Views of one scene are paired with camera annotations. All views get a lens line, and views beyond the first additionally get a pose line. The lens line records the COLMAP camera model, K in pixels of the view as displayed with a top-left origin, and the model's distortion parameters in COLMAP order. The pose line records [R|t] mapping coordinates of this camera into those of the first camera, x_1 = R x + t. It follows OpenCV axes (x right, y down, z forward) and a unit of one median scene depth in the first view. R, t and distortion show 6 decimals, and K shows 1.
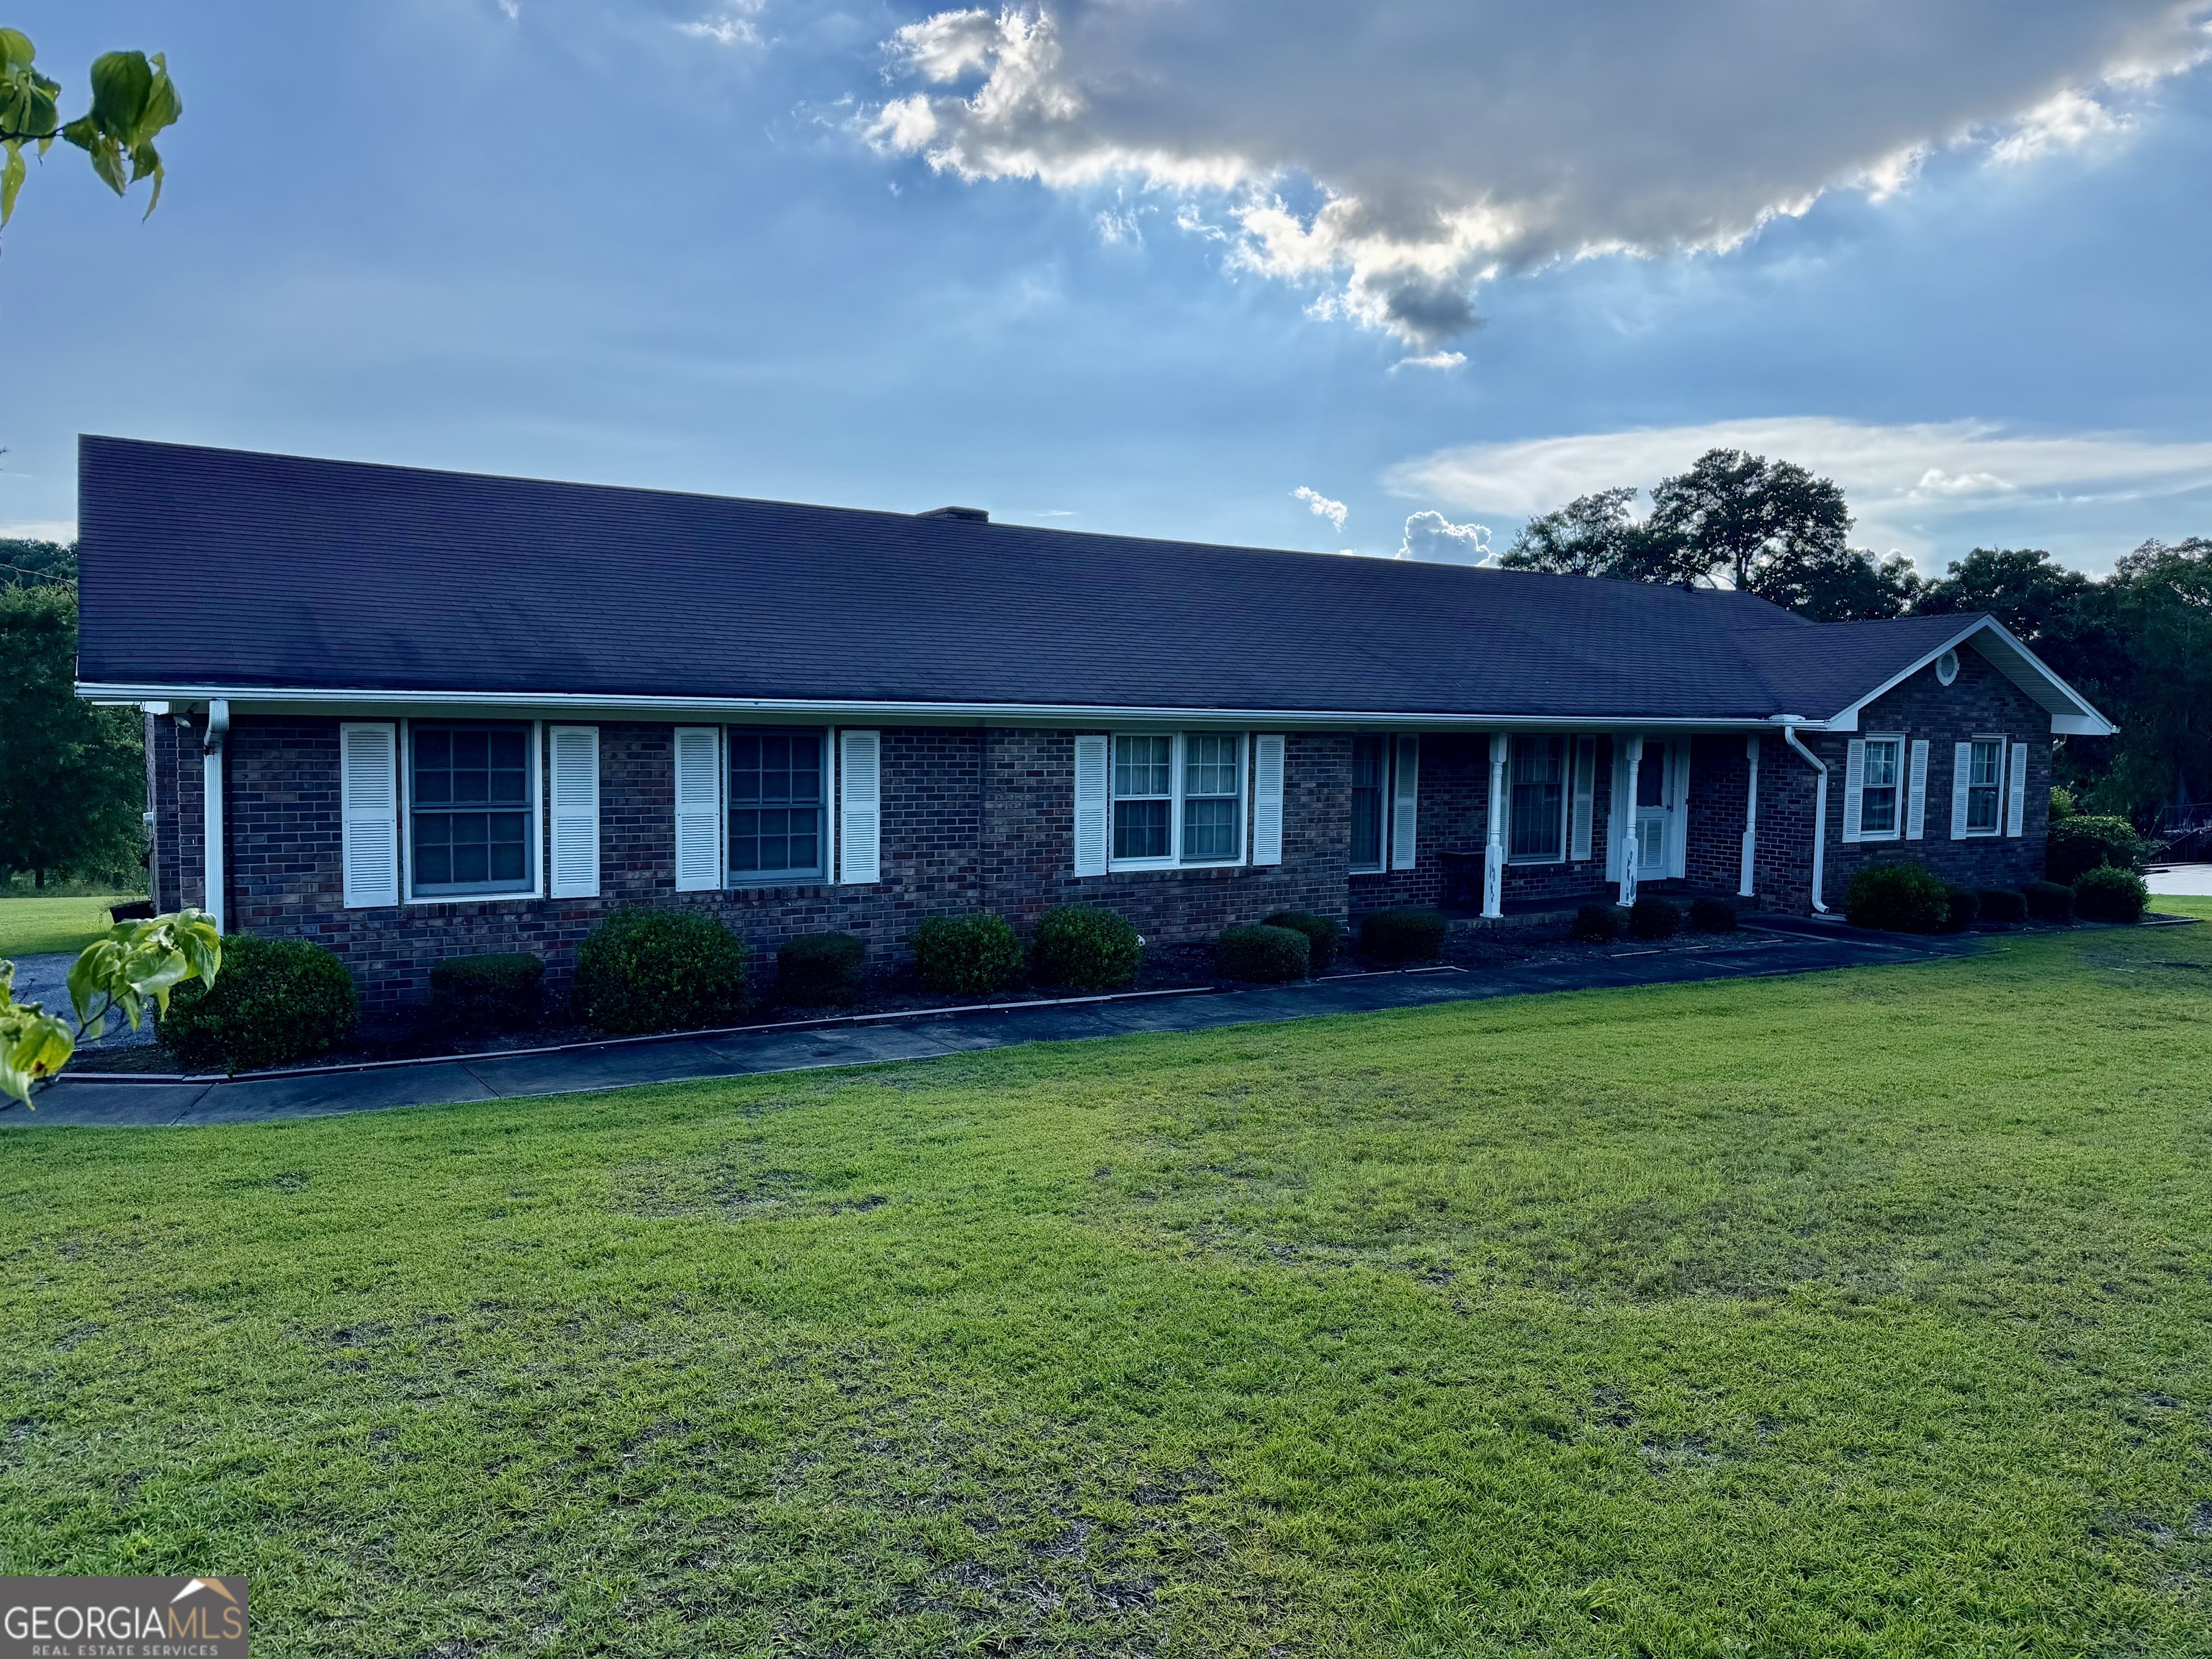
lens RADIAL K [[1542.3, 0, 1082.2], [0, 1542.3, 837.5], [0, 0, 1]] dist [0.165478, -0.291691]
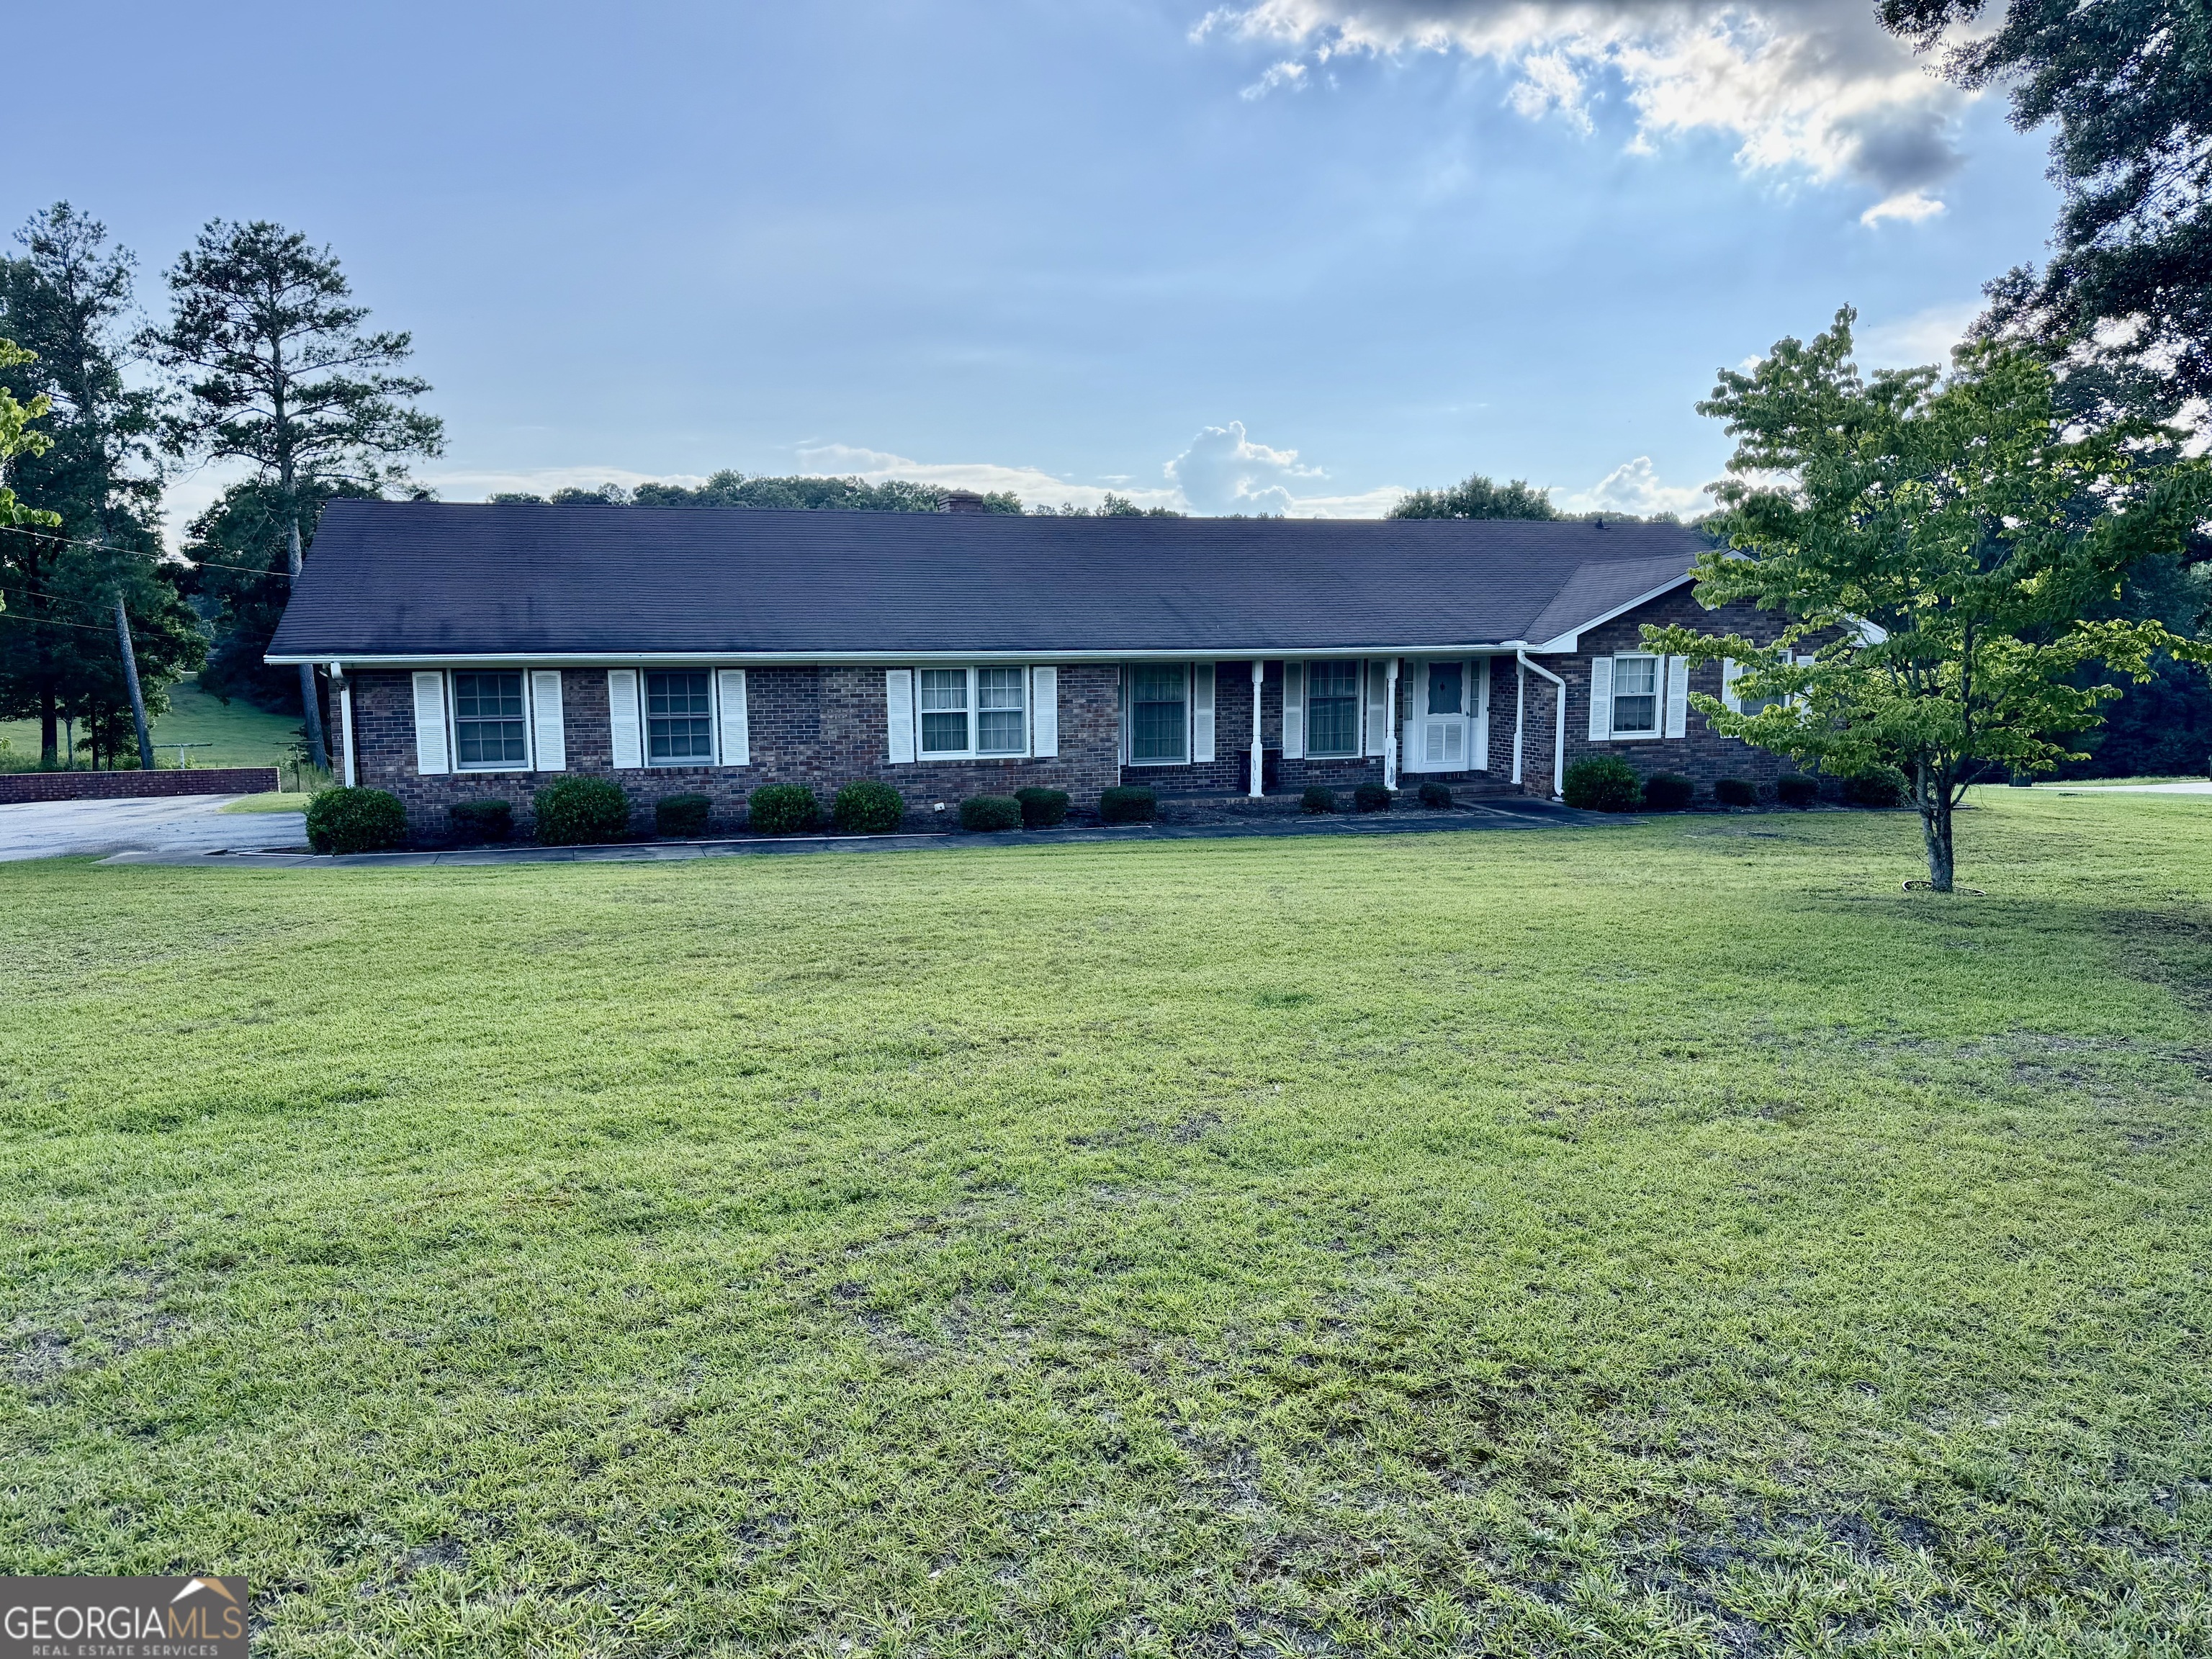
lens RADIAL K [[1542.3, 0, 1082.2], [0, 1542.3, 837.5], [0, 0, 1]] dist [0.165478, -0.291691]
pose [[0.965444, 0.014322, -0.260215, 0.593758], [0.000961, 0.998286, 0.058511, 0.009684], [0.260607, -0.056739, 0.963776, -0.440958]]
